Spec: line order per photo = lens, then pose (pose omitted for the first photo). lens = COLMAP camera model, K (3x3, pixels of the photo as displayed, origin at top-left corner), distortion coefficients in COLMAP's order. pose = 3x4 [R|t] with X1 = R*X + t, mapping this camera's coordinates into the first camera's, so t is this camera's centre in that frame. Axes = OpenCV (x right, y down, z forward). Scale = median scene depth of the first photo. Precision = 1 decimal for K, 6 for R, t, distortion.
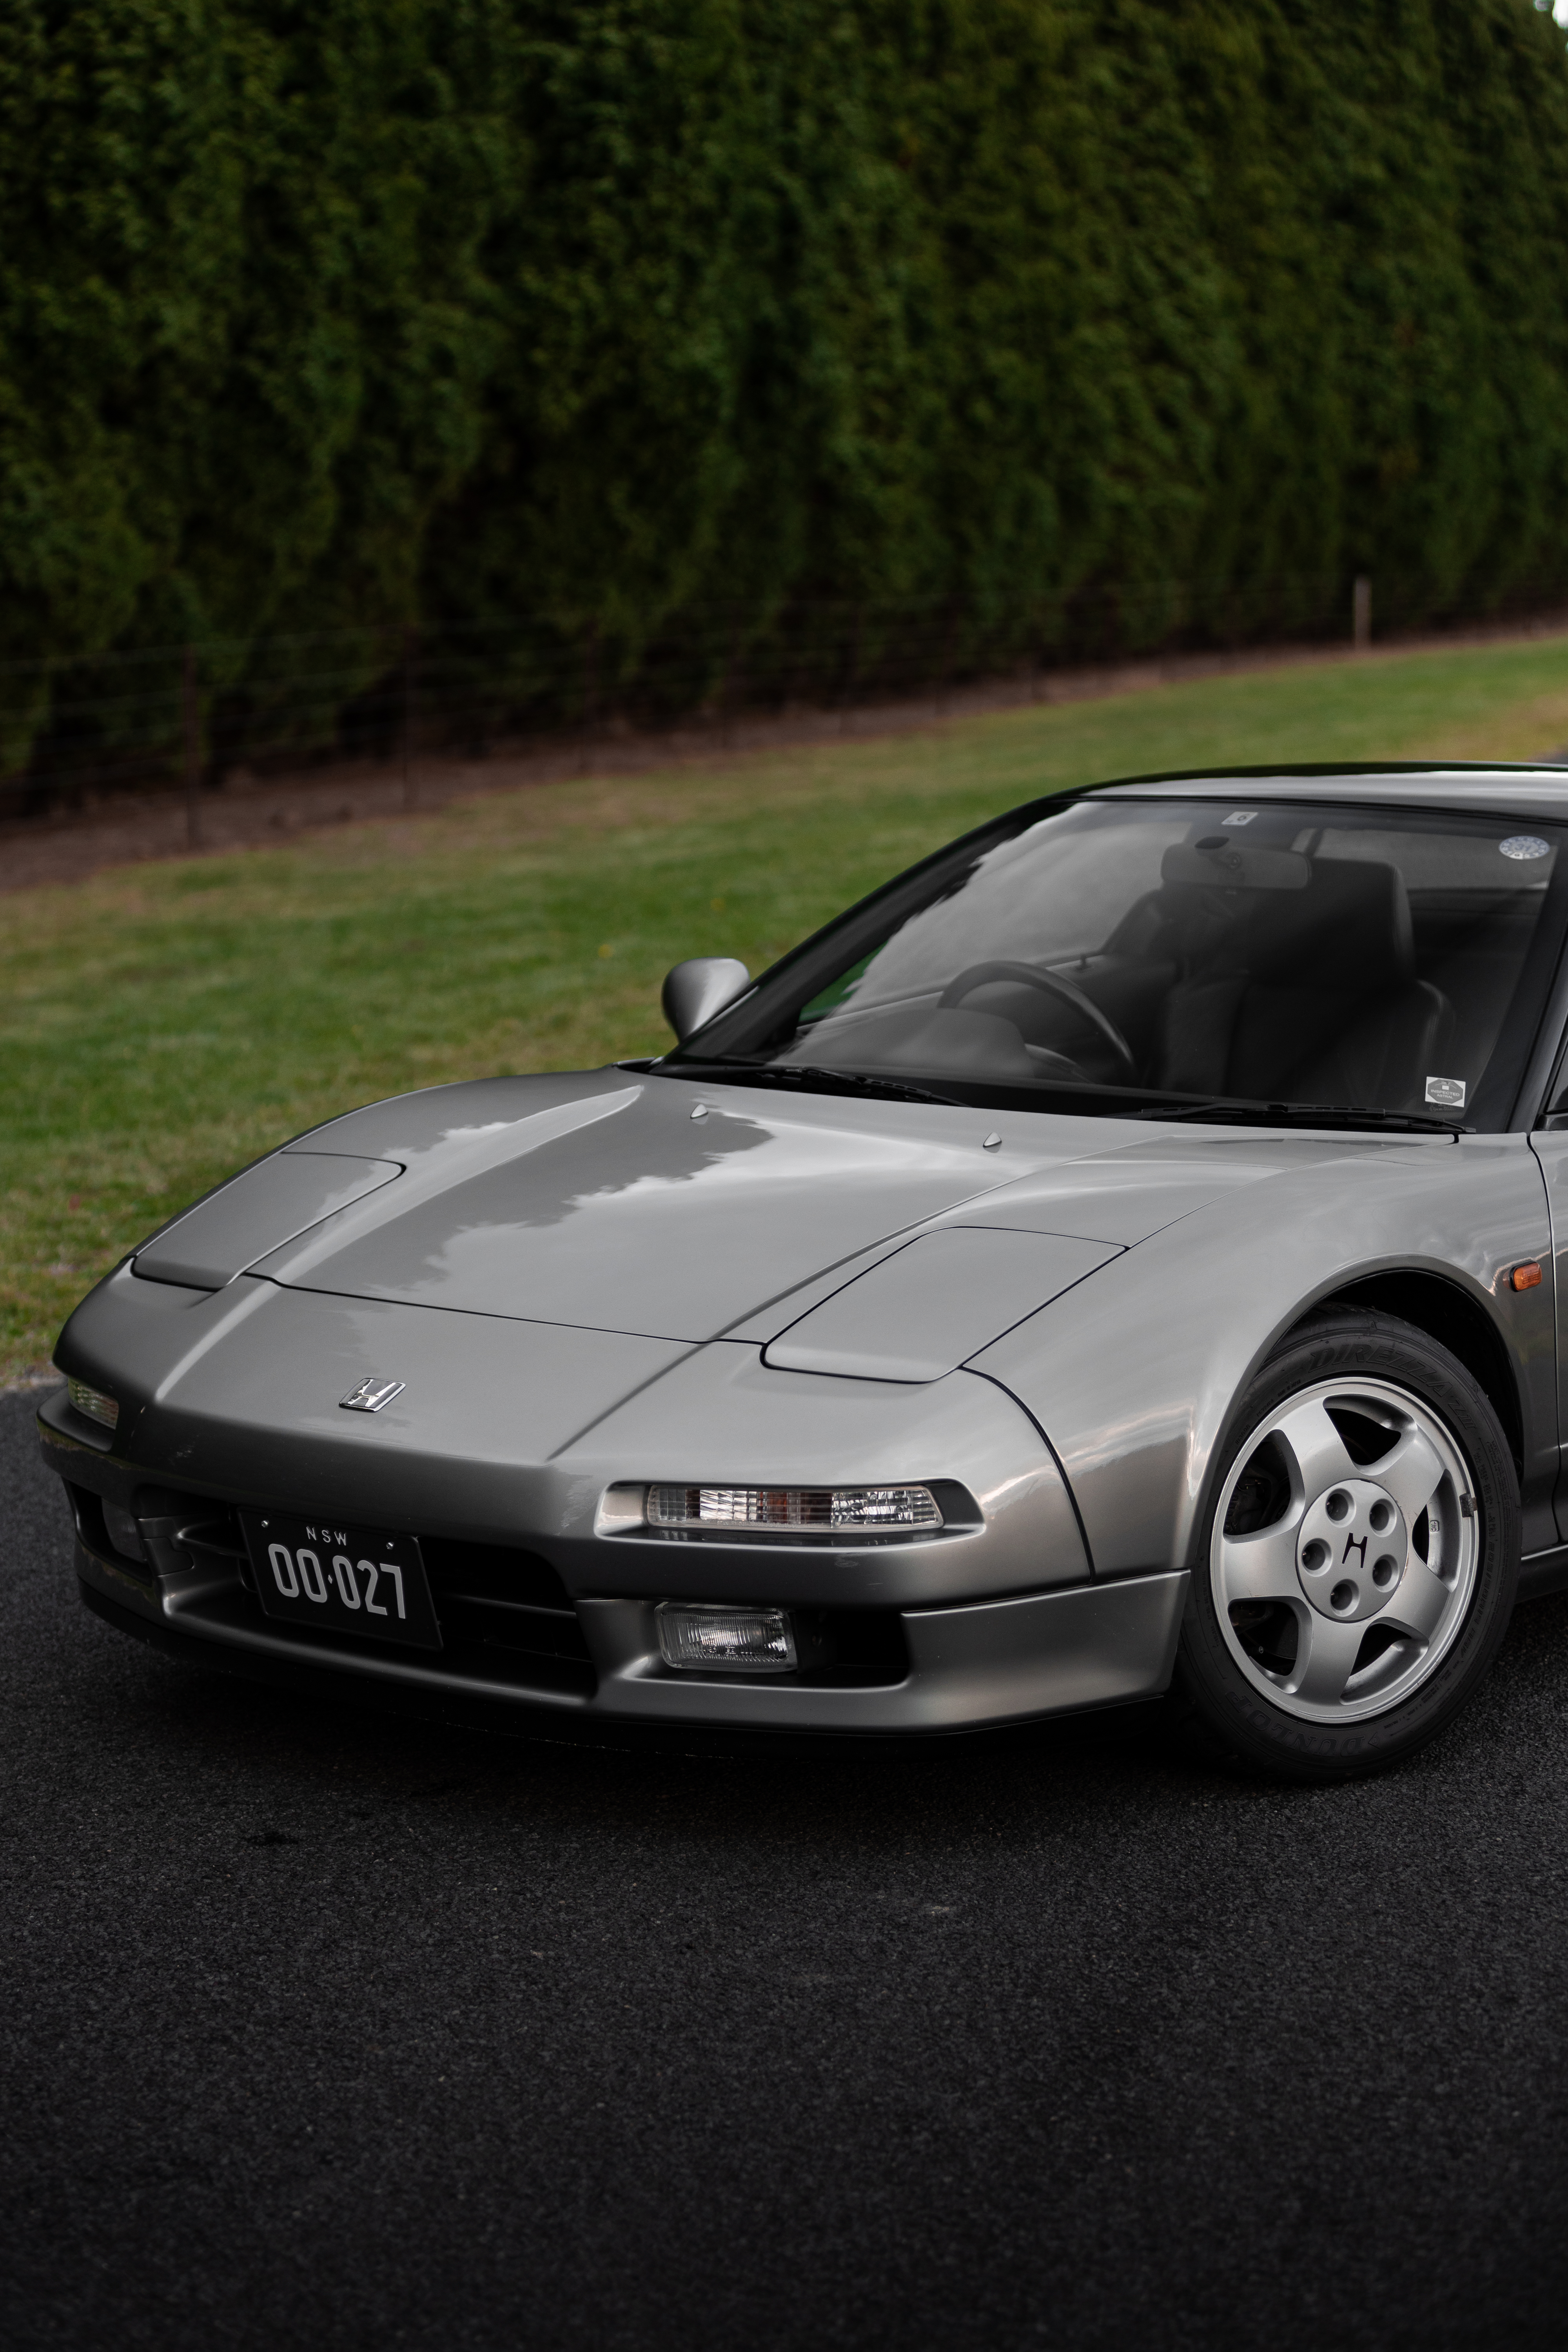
lens RADIAL K [[4808.7, 0, 717.2], [0, 4808.7, 1259.0], [0, 0, 1]] dist [0.158986, -0.757276]
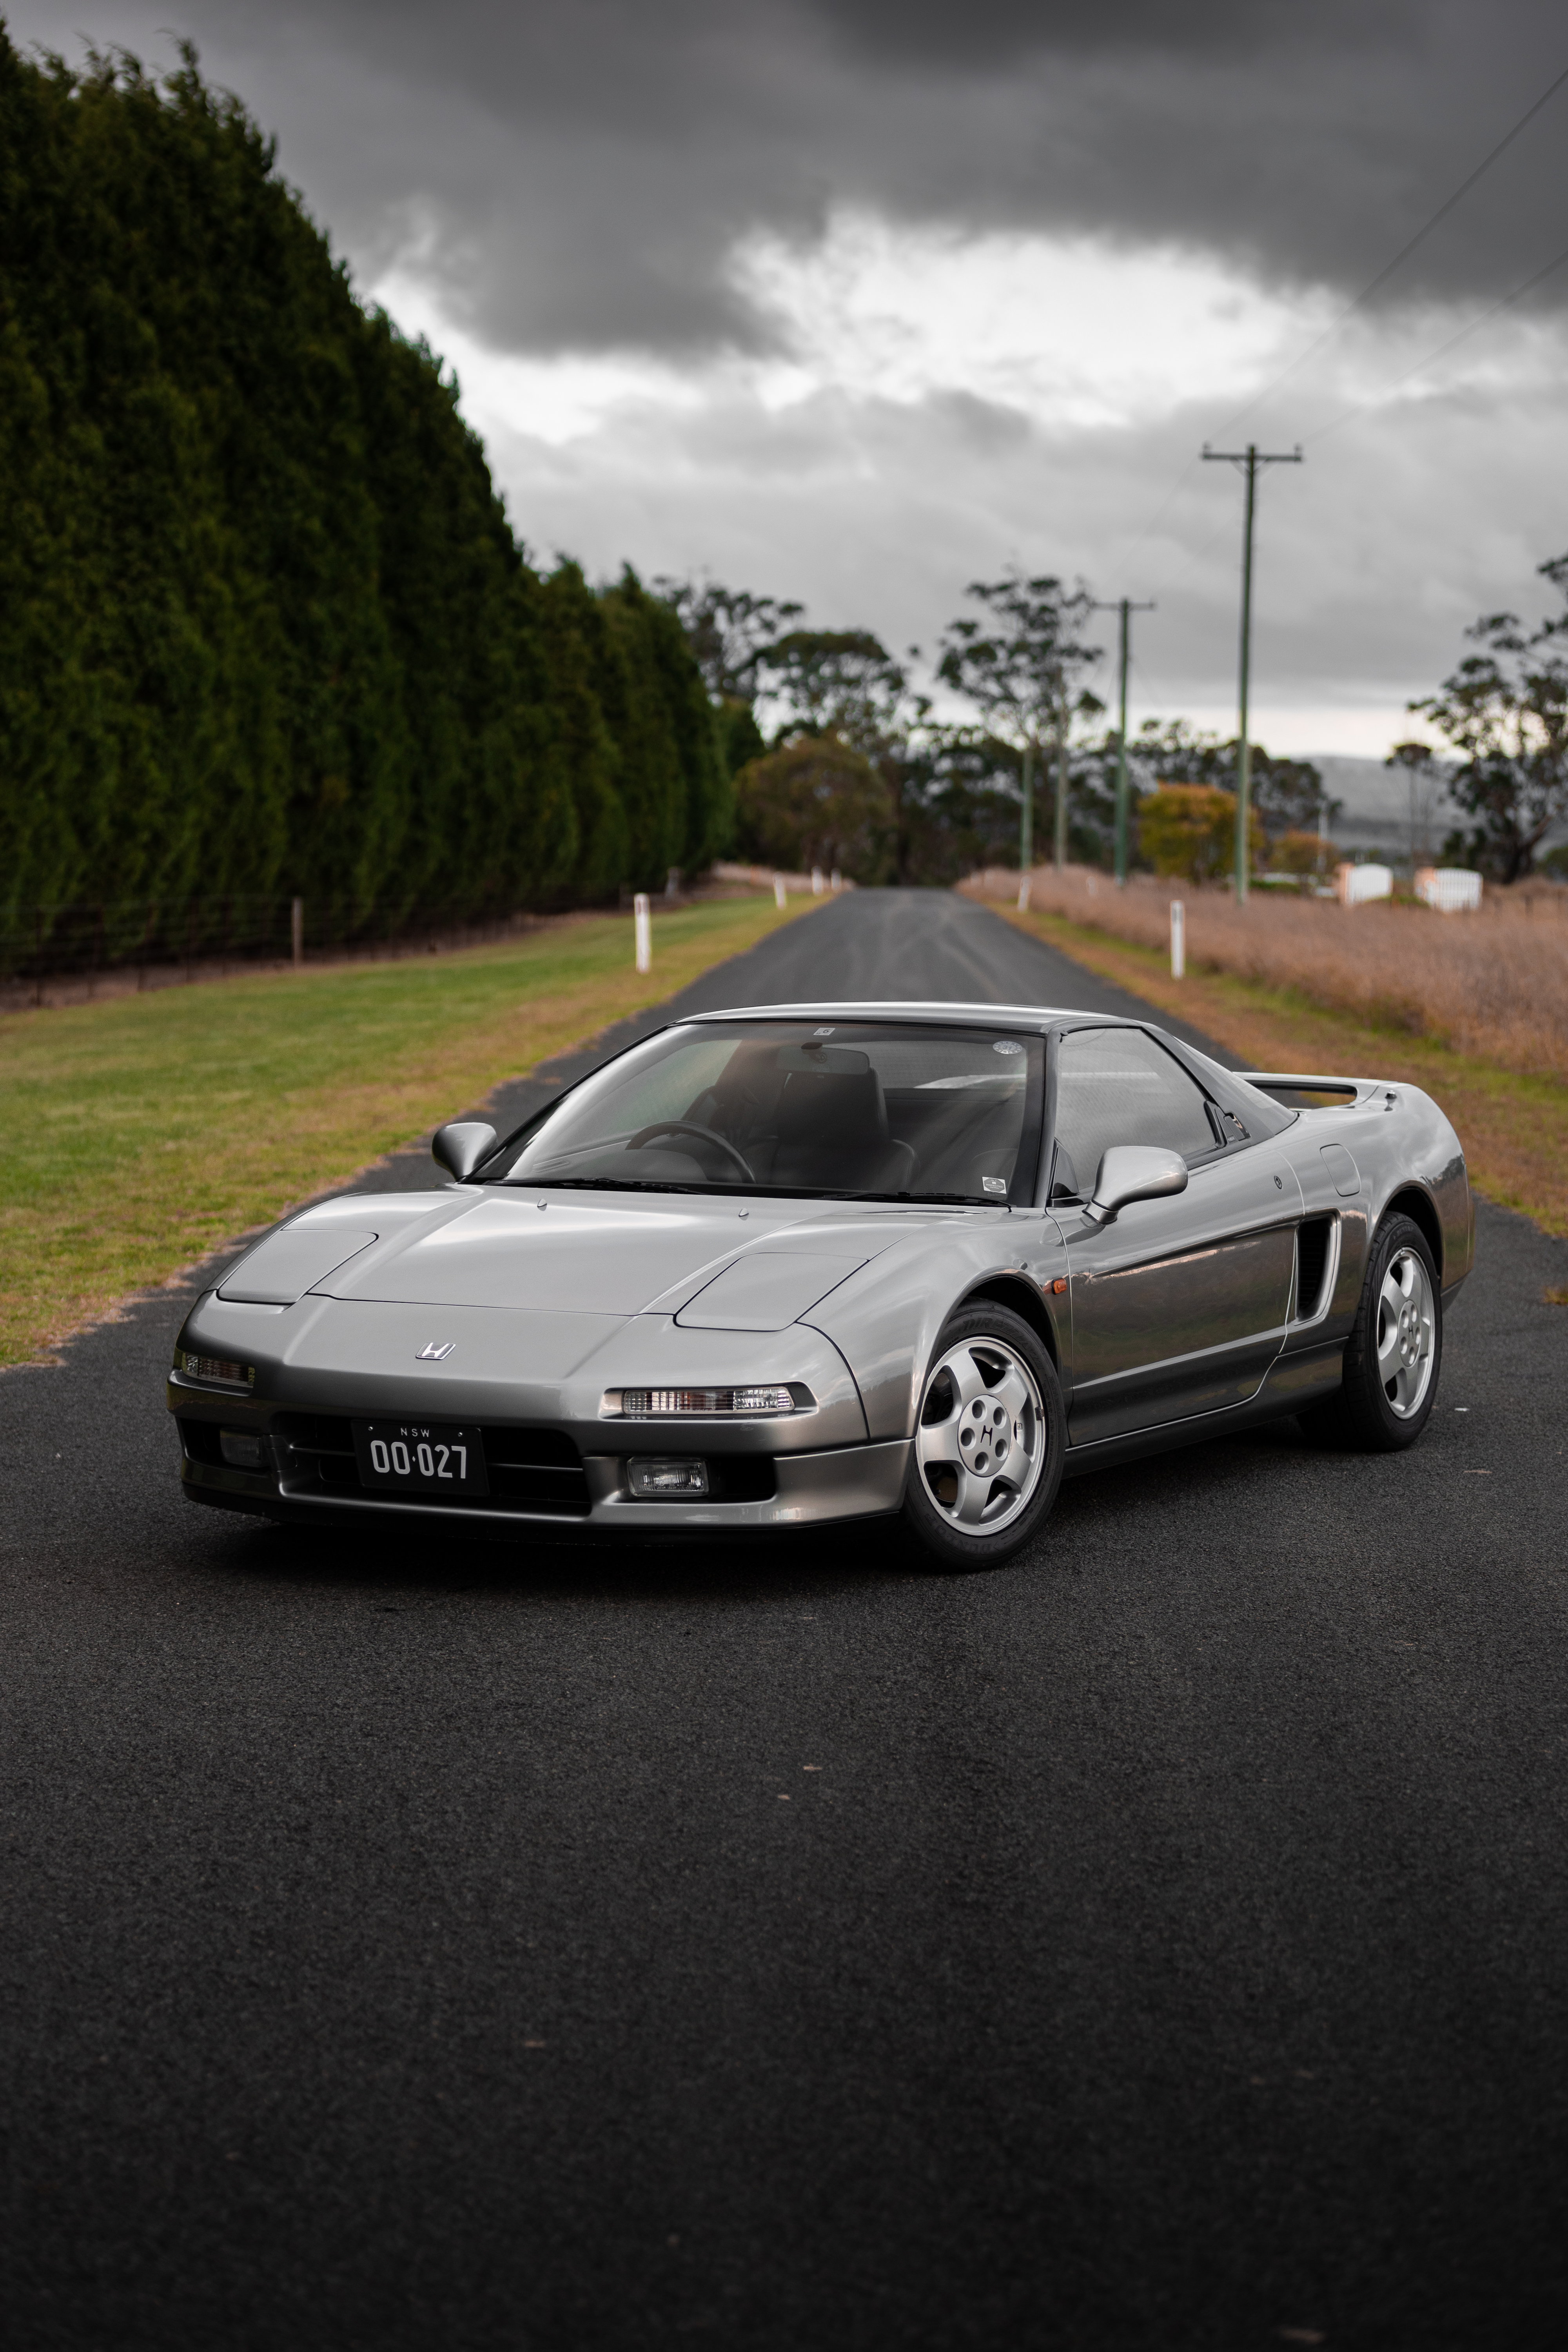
lens RADIAL K [[4751.5, 0, 746.8], [0, 4751.5, 1215.0], [0, 0, 1]] dist [0.128690, -0.350983]
pose [[0.971198, -0.003304, 0.238253, -0.362242], [0.020860, 0.997244, -0.071202, 0.101527], [-0.237361, 0.074121, 0.968590, -0.654119]]
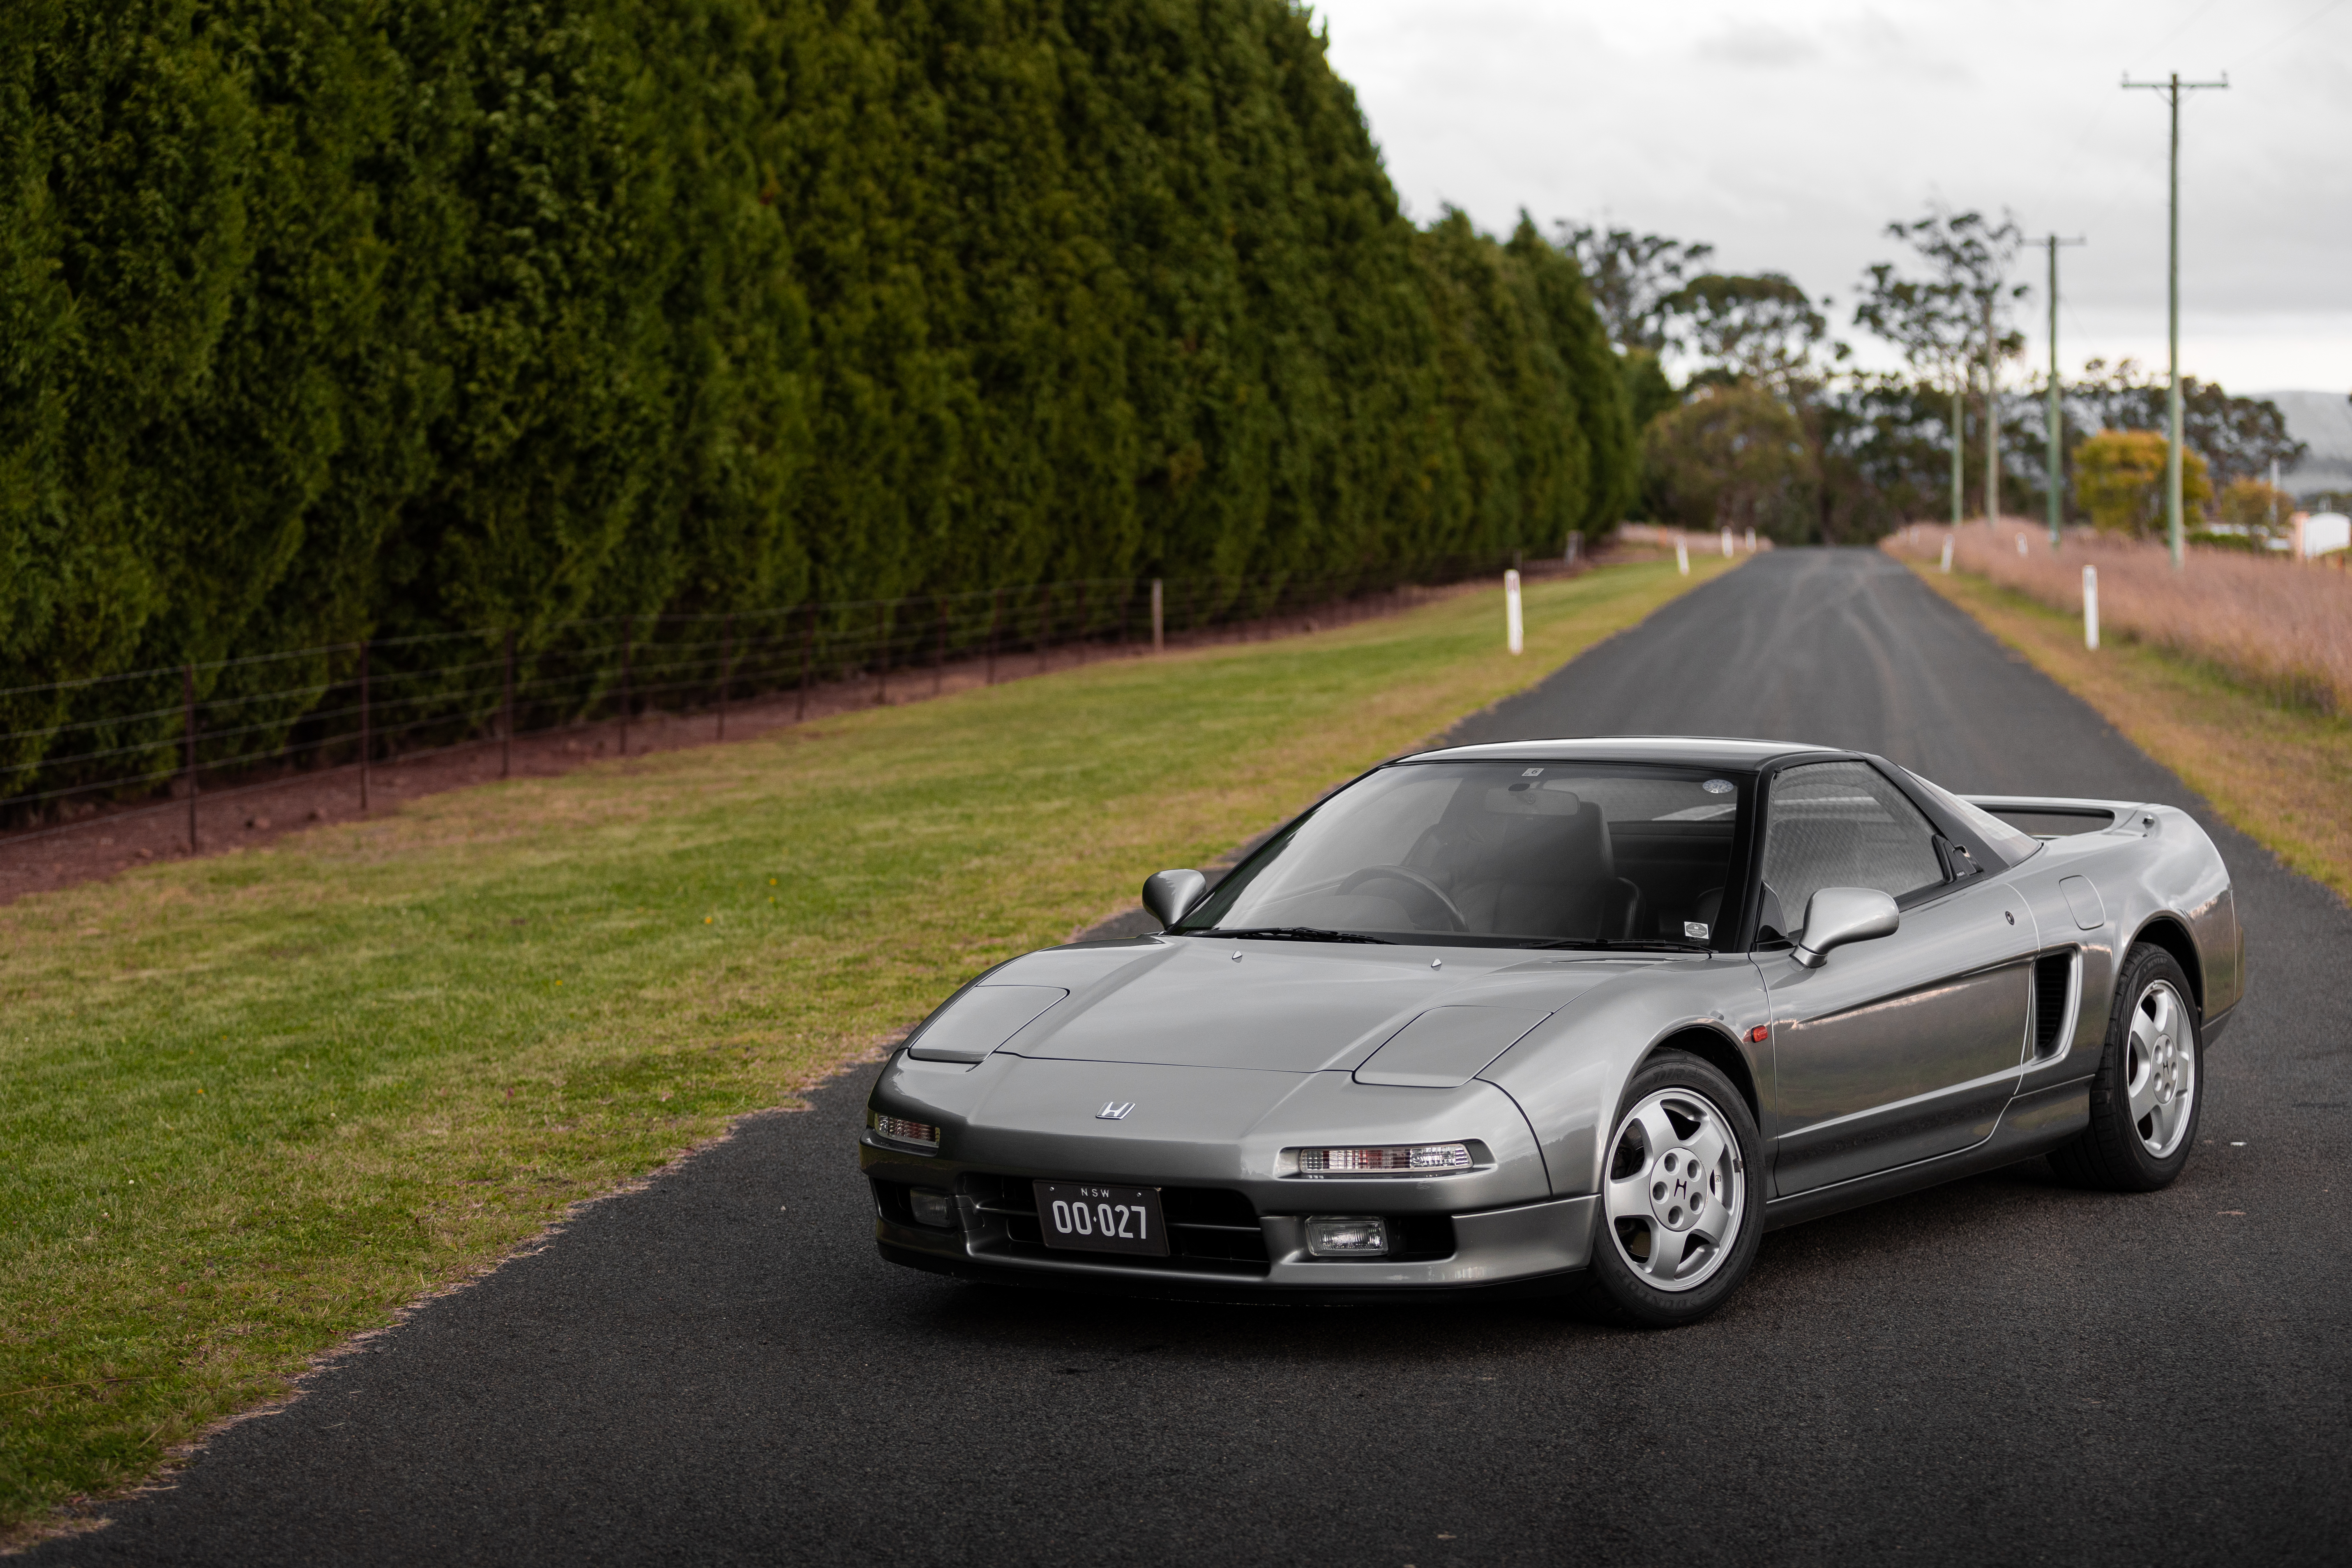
lens RADIAL K [[5083.8, 0, 1098.2], [0, 5083.8, 731.0], [0, 0, 1]] dist [0.083543, -1.165673]
pose [[0.991470, -0.013914, 0.129593, -0.306229], [0.028038, 0.993776, -0.107812, 0.087910], [-0.127287, 0.110526, 0.985689, -0.779931]]
